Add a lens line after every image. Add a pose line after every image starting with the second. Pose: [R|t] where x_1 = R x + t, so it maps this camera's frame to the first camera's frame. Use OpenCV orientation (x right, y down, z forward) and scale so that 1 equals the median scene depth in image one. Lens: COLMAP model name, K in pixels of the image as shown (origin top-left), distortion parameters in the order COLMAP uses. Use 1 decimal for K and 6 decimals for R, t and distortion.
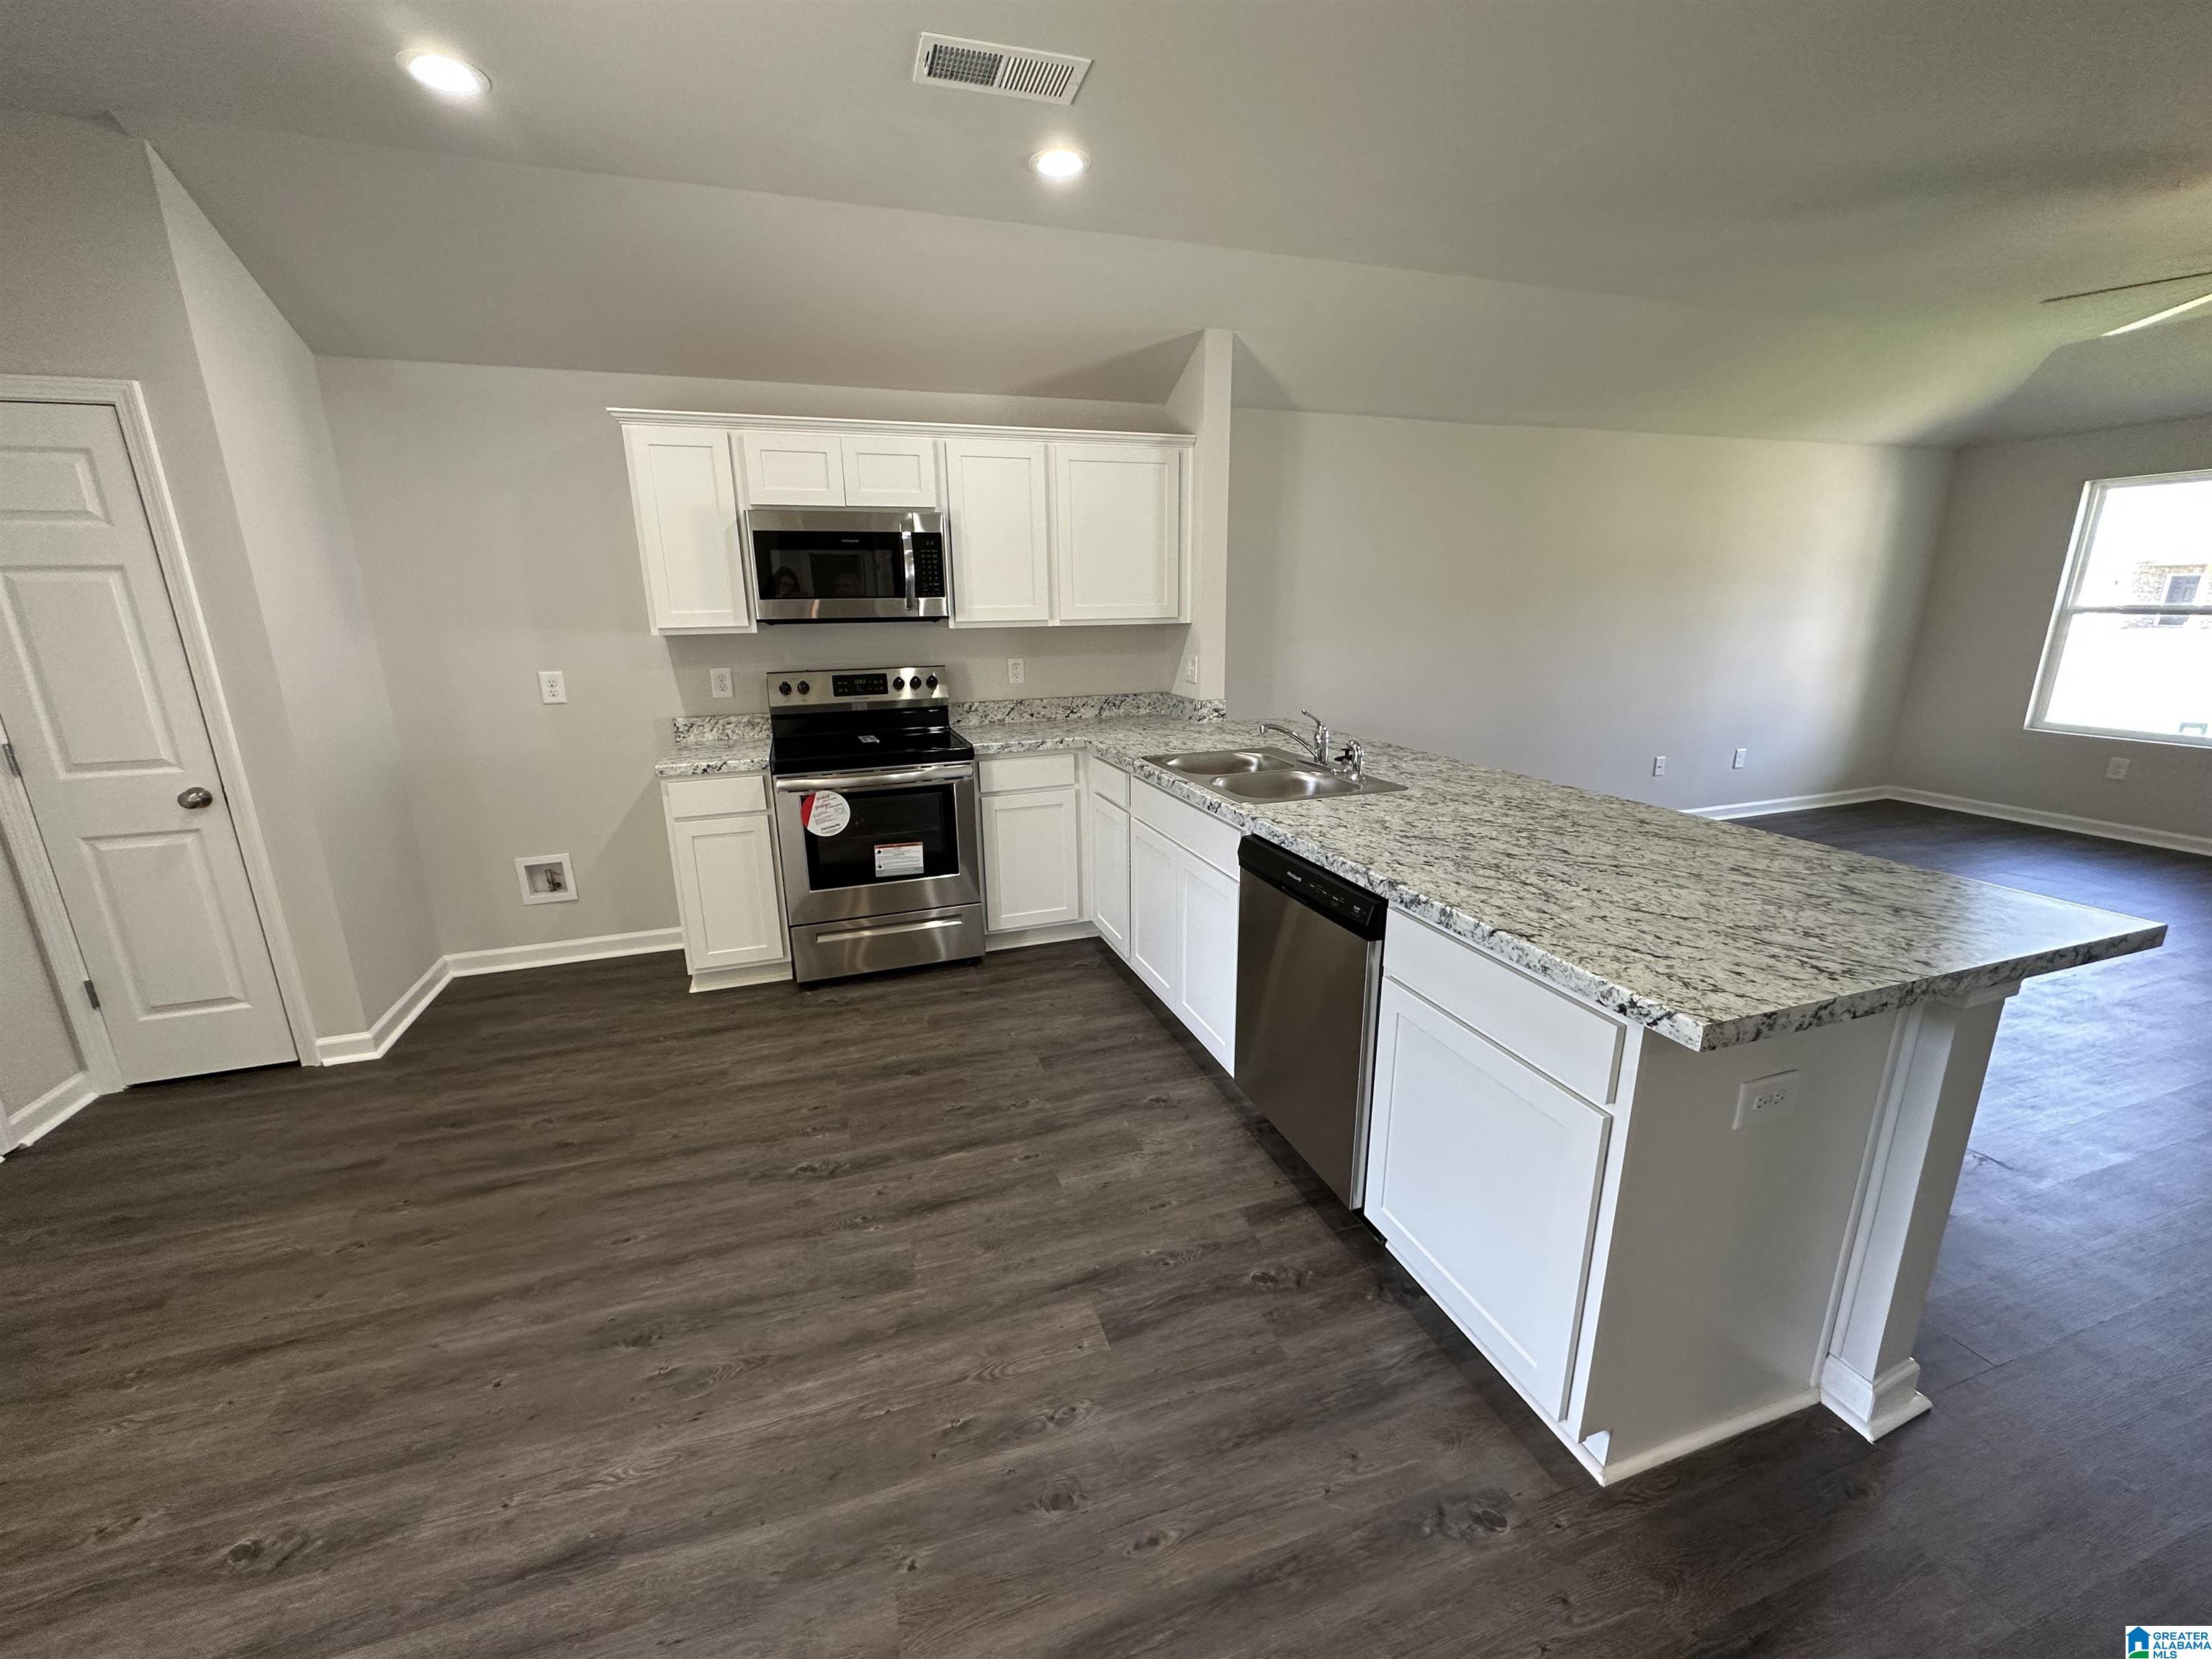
lens RADIAL K [[881.0, 0, 1104.8], [0, 881.0, 829.2], [0, 0, 1]] dist [-0.002478, 0.000229]
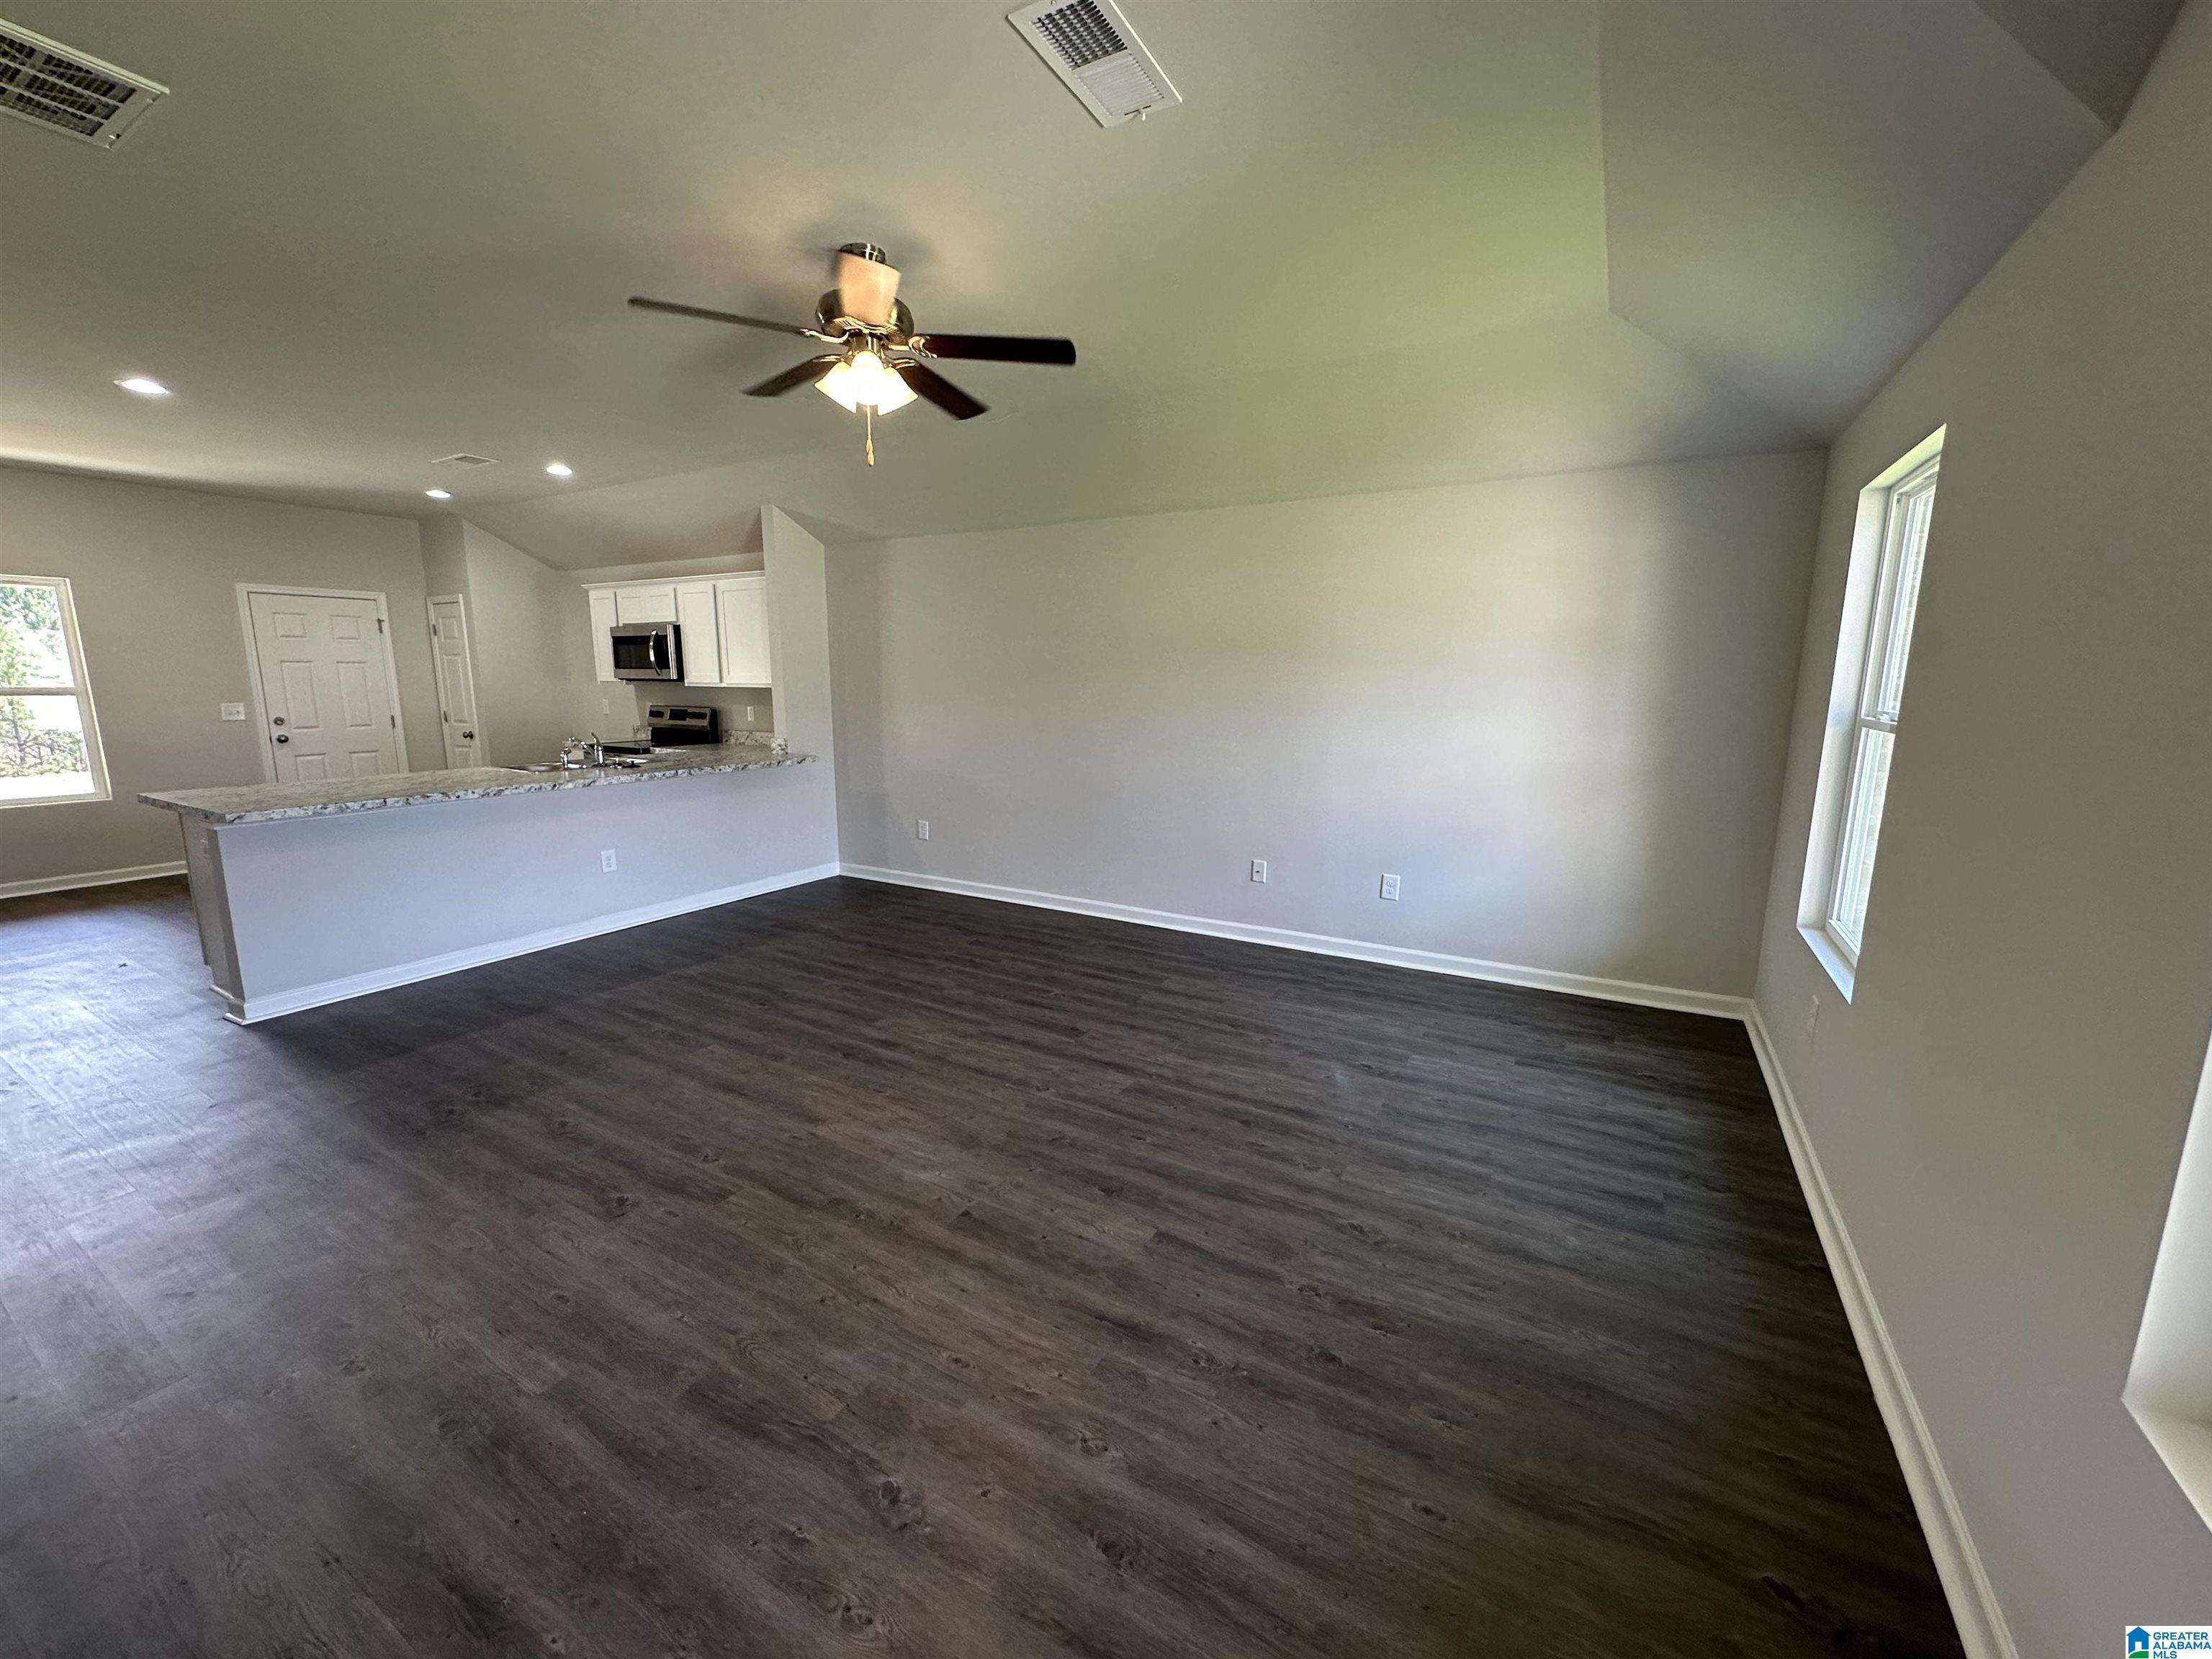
lens RADIAL K [[881.0, 0, 1104.8], [0, 881.0, 829.2], [0, 0, 1]] dist [-0.002478, 0.000229]
pose [[0.657186, 0.146575, -0.739339, 1.909505], [-0.202869, 0.979109, 0.013783, -0.151745], [0.725914, 0.140931, 0.673192, 0.487029]]
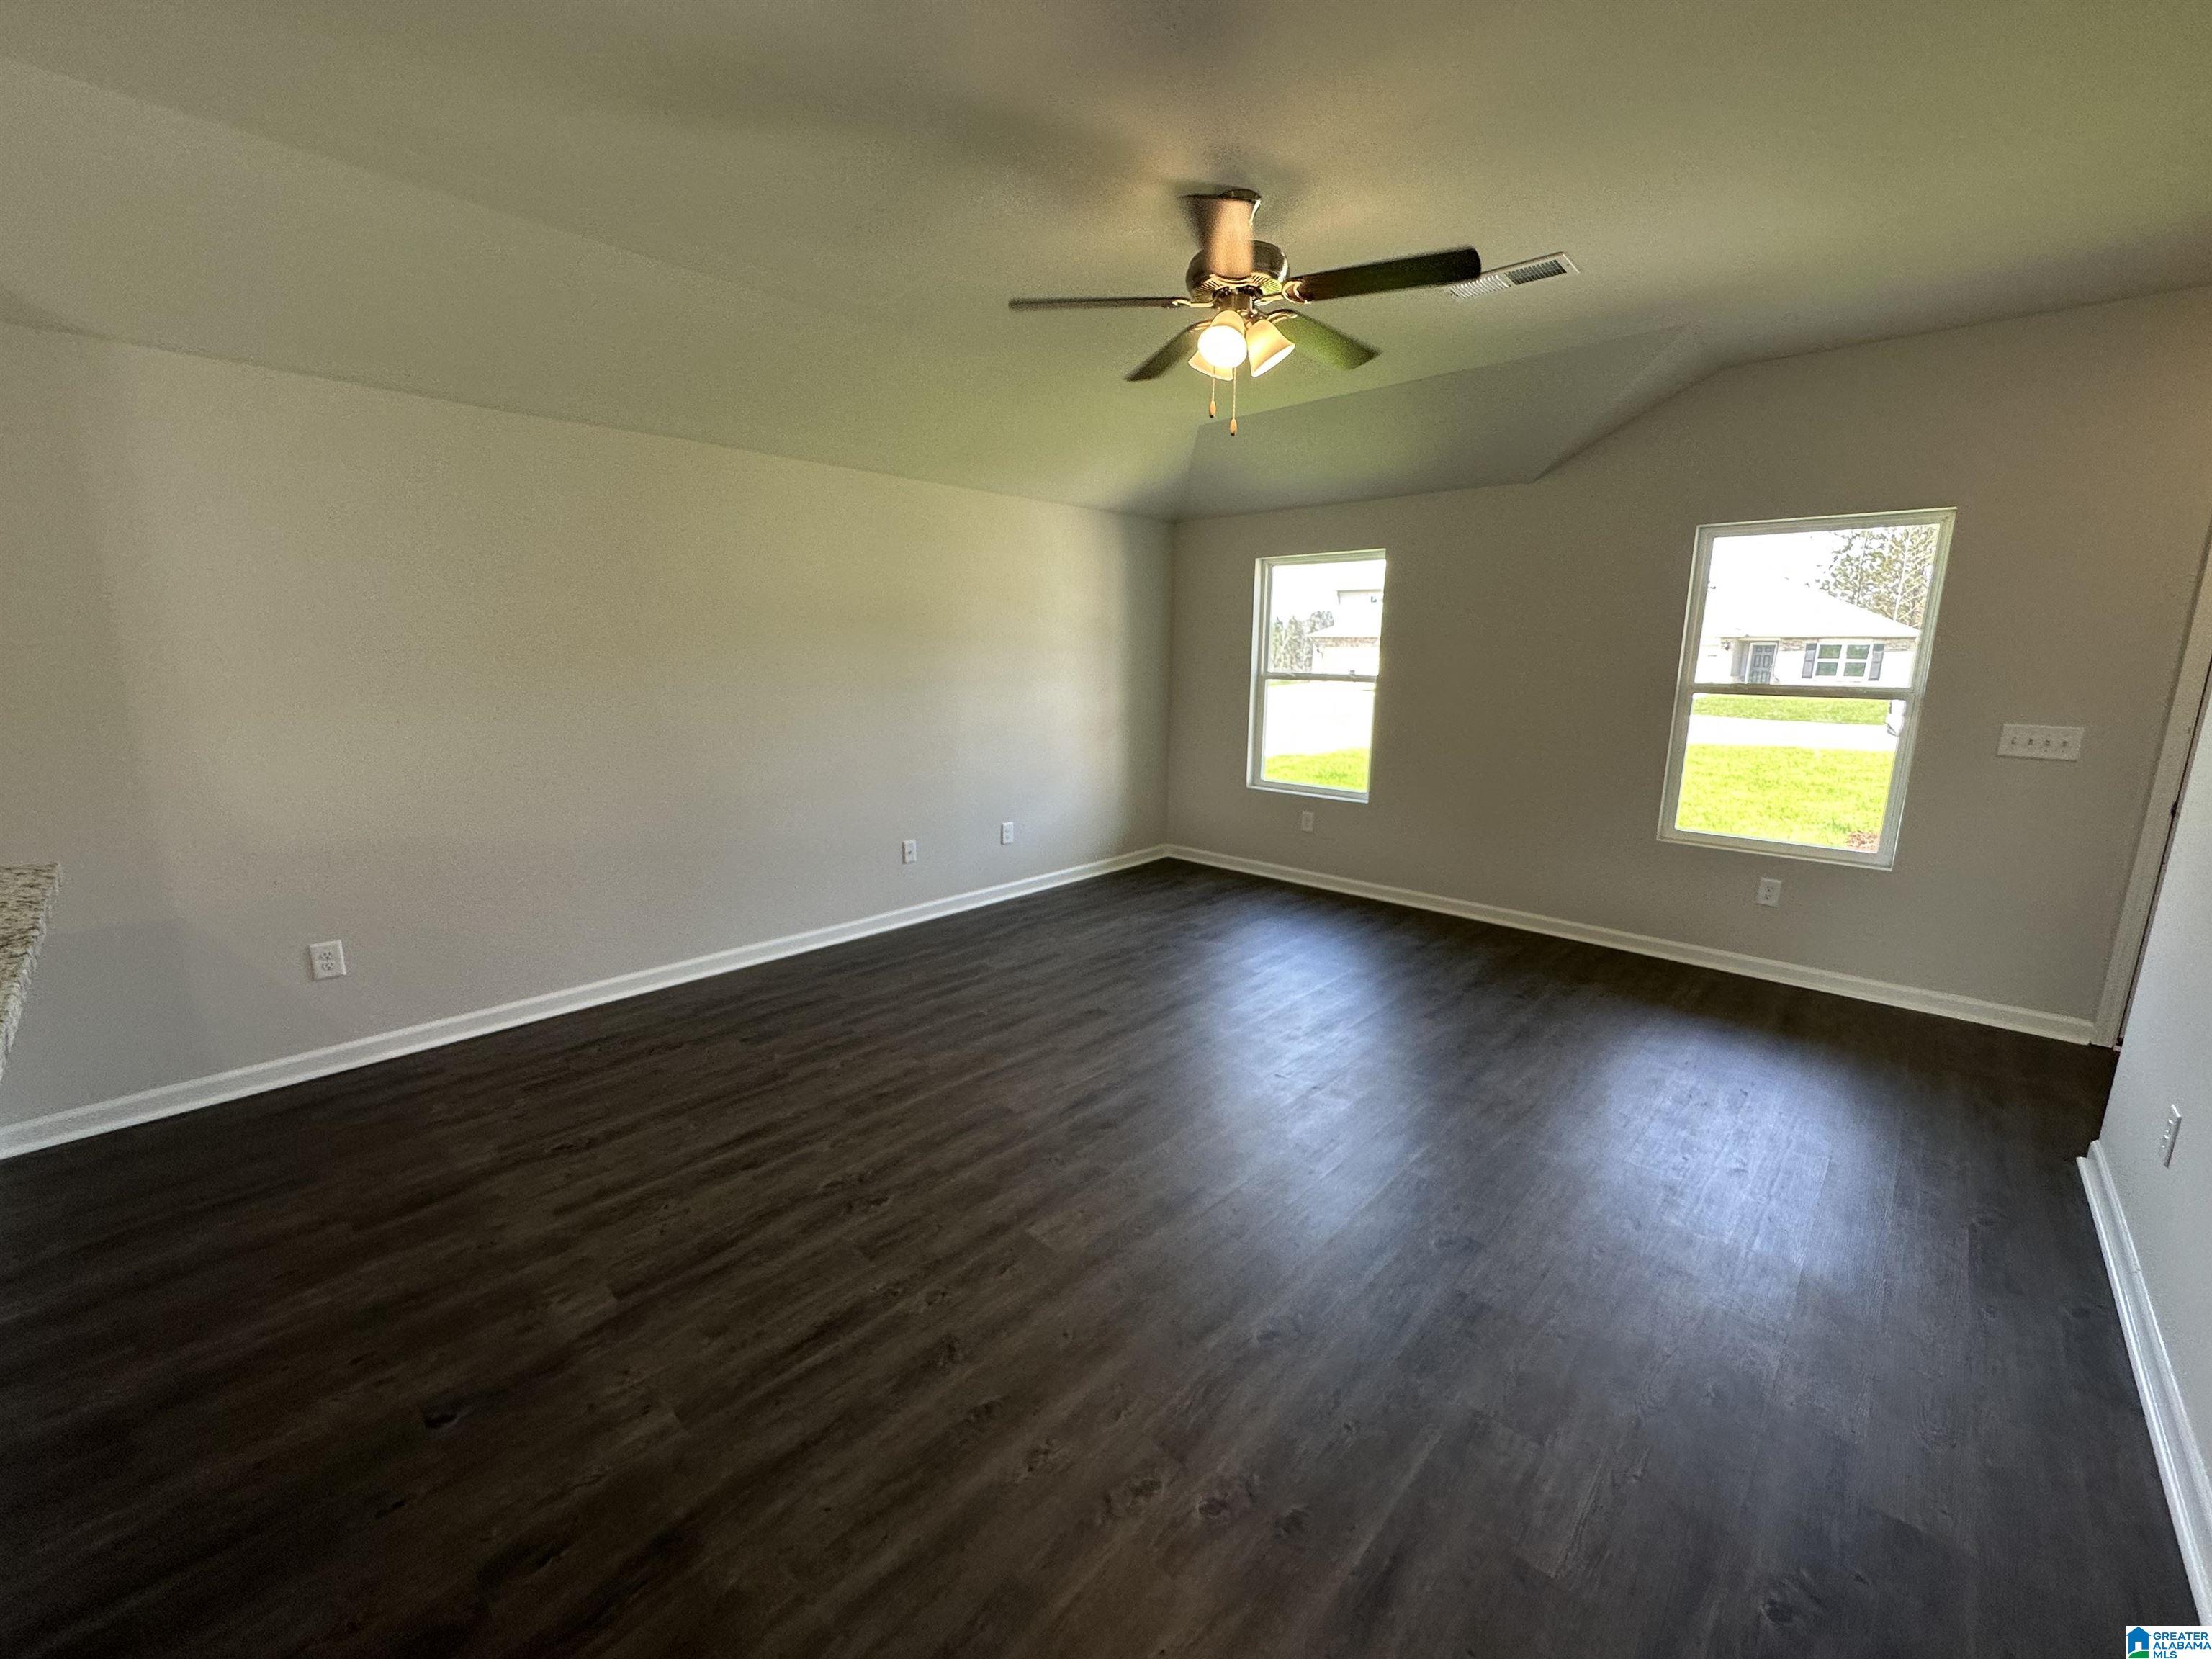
lens RADIAL K [[883.7, 0, 1101.5], [0, 883.7, 827.3], [0, 0, 1]] dist [-0.005852, -0.000107]
pose [[0.880533, -0.072484, 0.468409, 0.625557], [0.100088, 0.994388, -0.034274, -0.075048], [-0.463296, 0.077061, 0.882847, 0.235792]]
